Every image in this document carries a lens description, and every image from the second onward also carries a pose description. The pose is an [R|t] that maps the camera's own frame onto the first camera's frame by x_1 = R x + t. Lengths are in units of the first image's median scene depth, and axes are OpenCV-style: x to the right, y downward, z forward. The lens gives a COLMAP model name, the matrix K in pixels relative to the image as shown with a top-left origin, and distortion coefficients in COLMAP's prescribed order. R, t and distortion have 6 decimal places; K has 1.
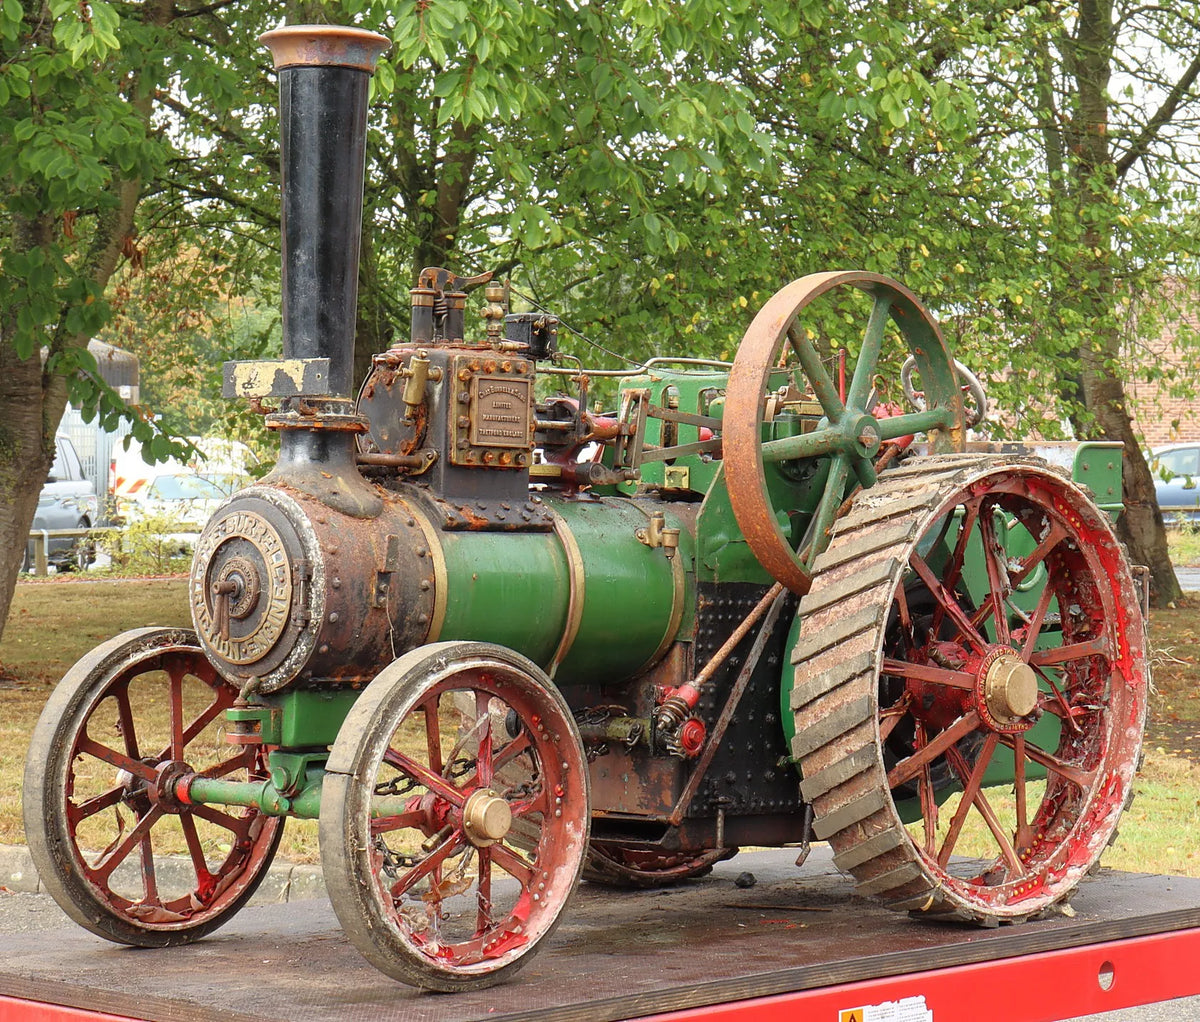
lens RADIAL K [[3316.8, 0, 638.2], [0, 3316.8, 525.9], [0, 0, 1]] dist [0.050541, 0.000000]
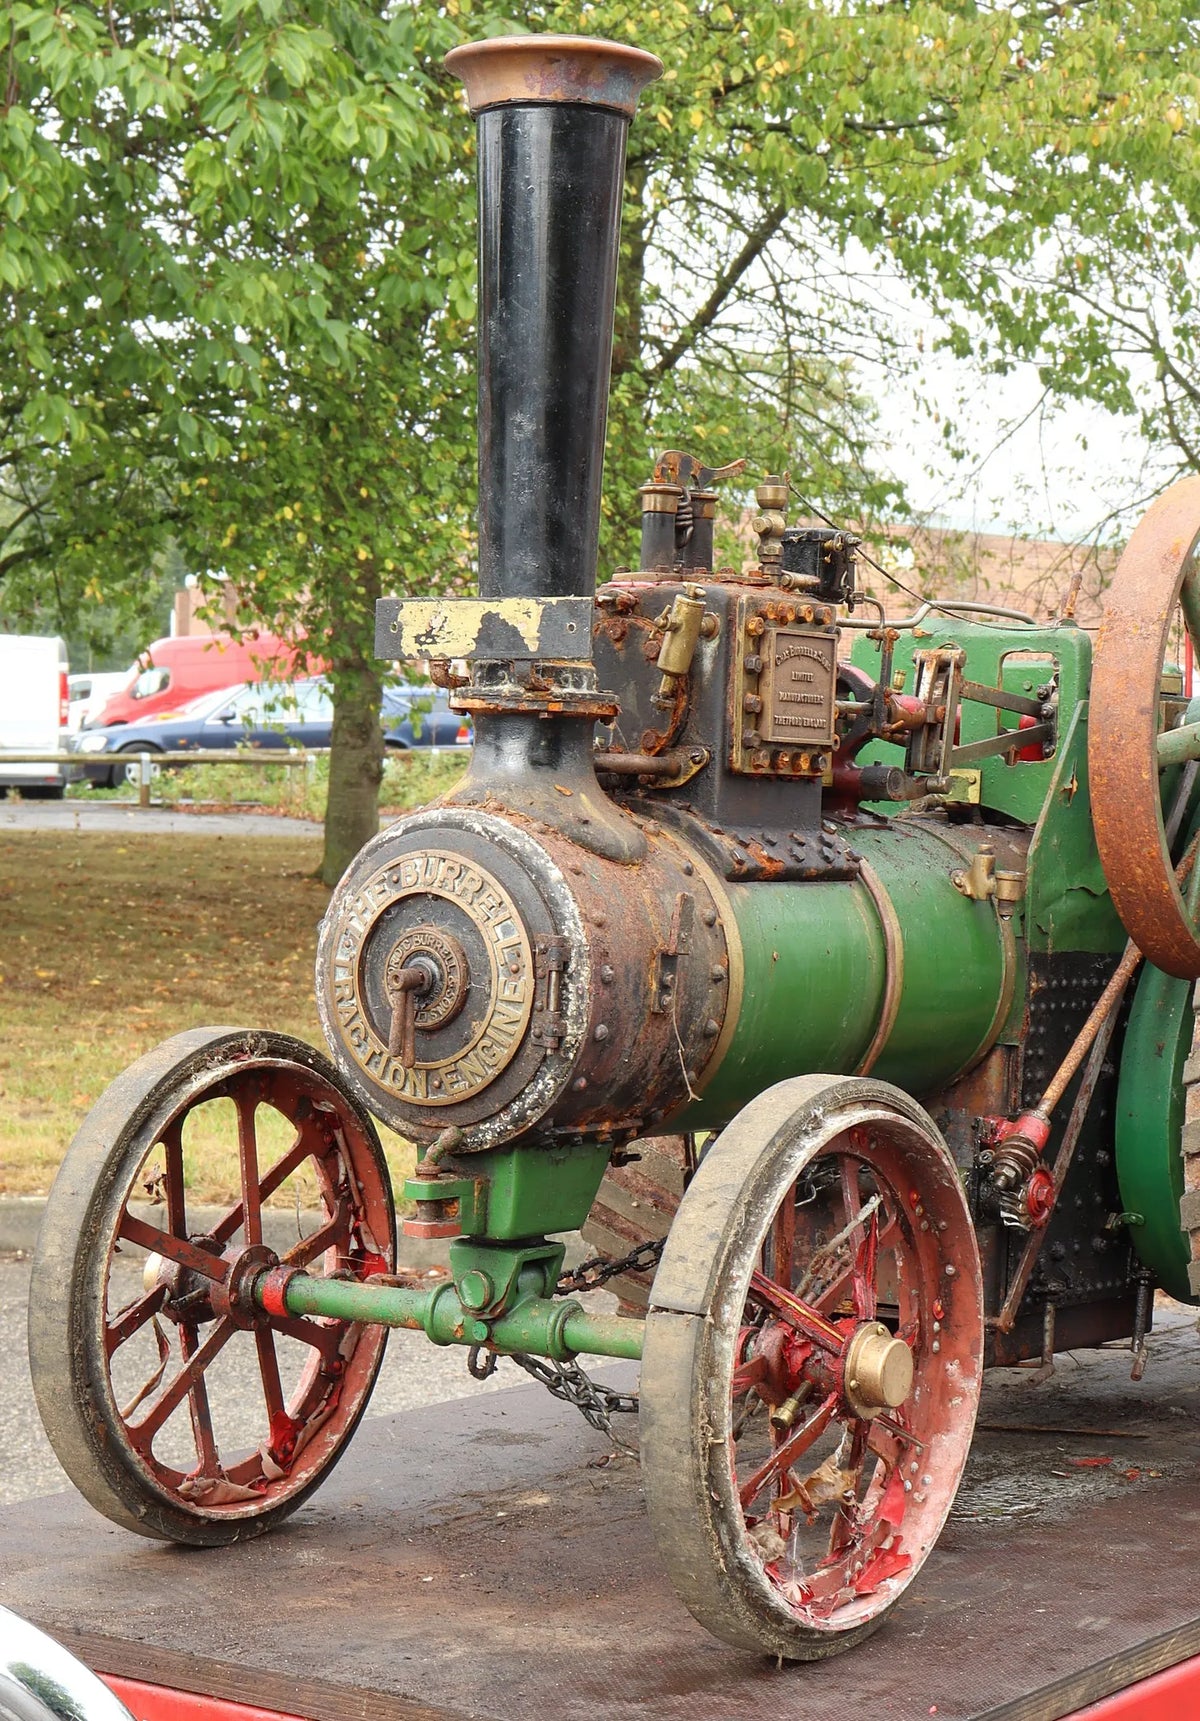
lens RADIAL K [[3611.3, 0, 549.9], [0, 3611.3, 942.3], [0, 0, 1]] dist [0.058865, 0.000000]
pose [[0.991068, 0.006828, 0.133180, -0.174449], [-0.013390, 0.998736, 0.048438, -0.018620], [-0.132681, -0.049789, 0.989907, 0.330803]]
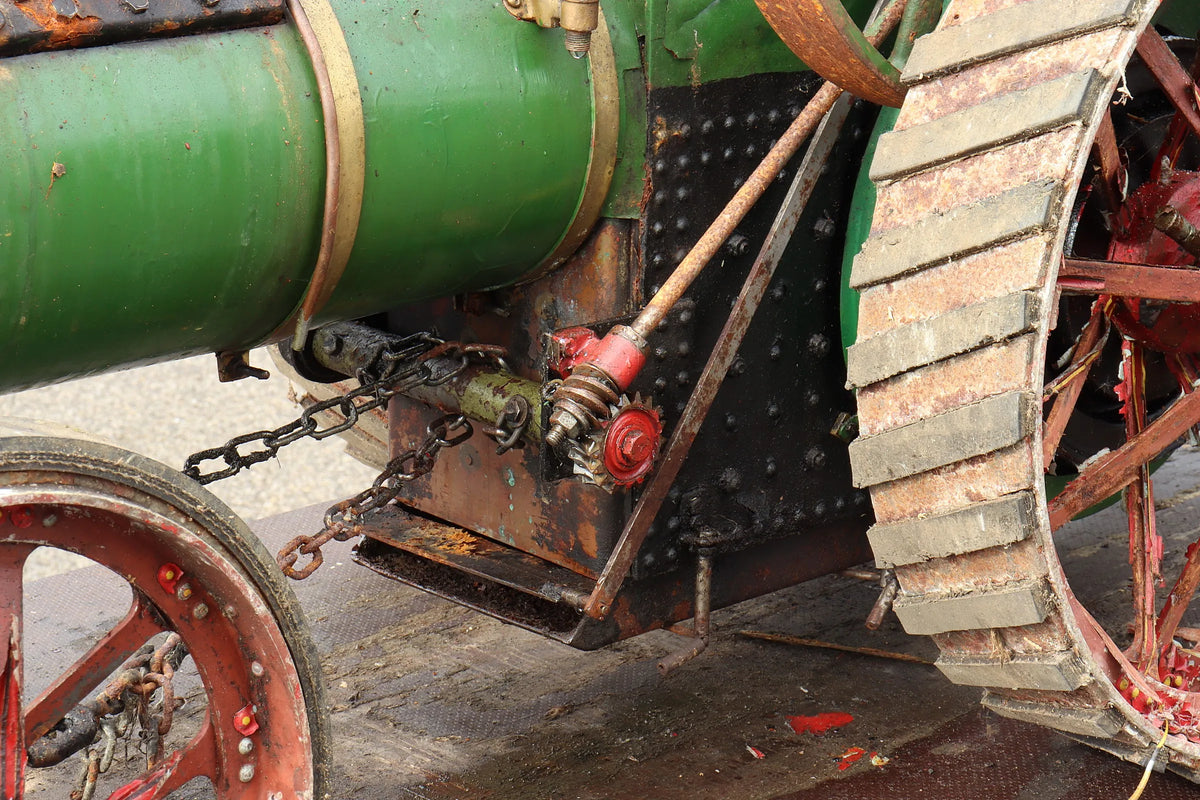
lens RADIAL K [[2887.4, 0, 610.8], [0, 2887.4, 394.2], [0, 0, 1]] dist [0.008035, 0.000000]
pose [[0.996678, 0.015497, -0.079954, 0.046312], [0.007492, 0.960123, 0.279477, -0.055530], [0.081097, -0.279147, 0.956818, 0.635840]]
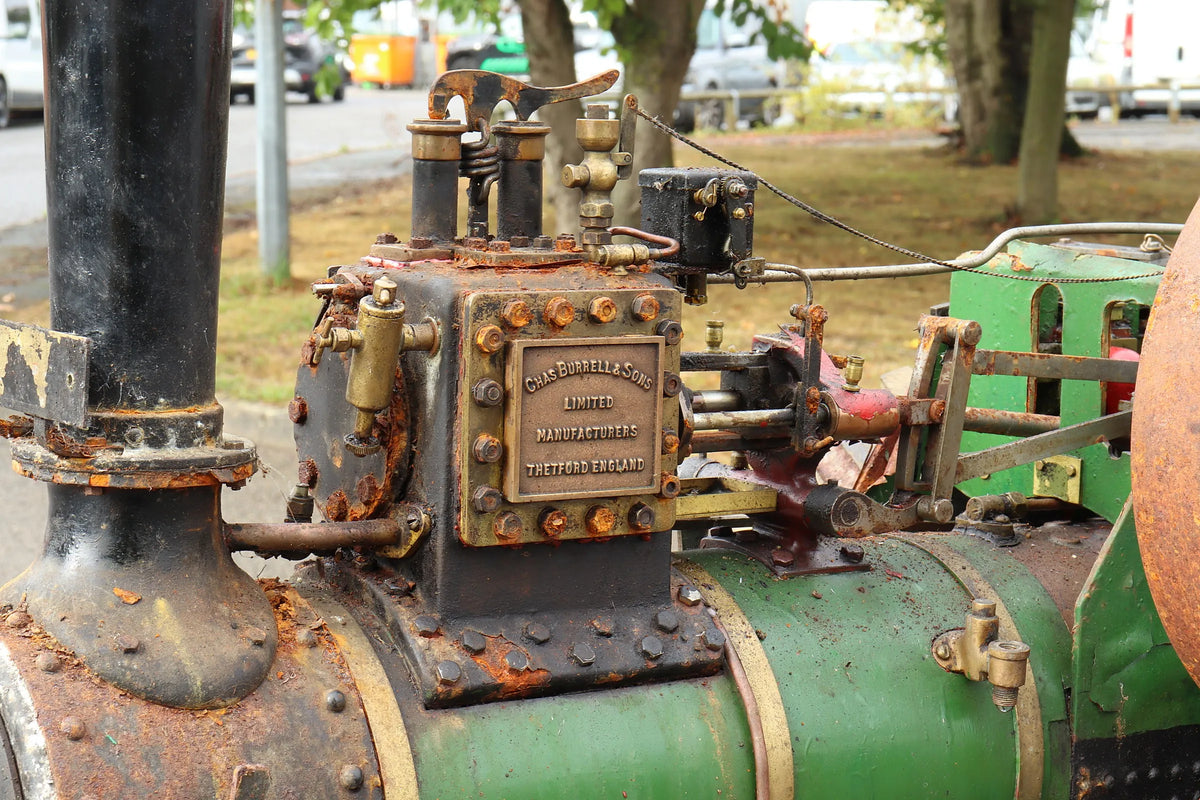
lens RADIAL K [[2887.4, 0, 603.5], [0, 2887.4, 401.4], [0, 0, 1]] dist [0.008035, 0.000000]
pose [[0.974046, 0.029977, -0.224355, 0.044169], [-0.004954, 0.993777, 0.111275, -0.077020], [0.226294, -0.107275, 0.968134, 0.627636]]
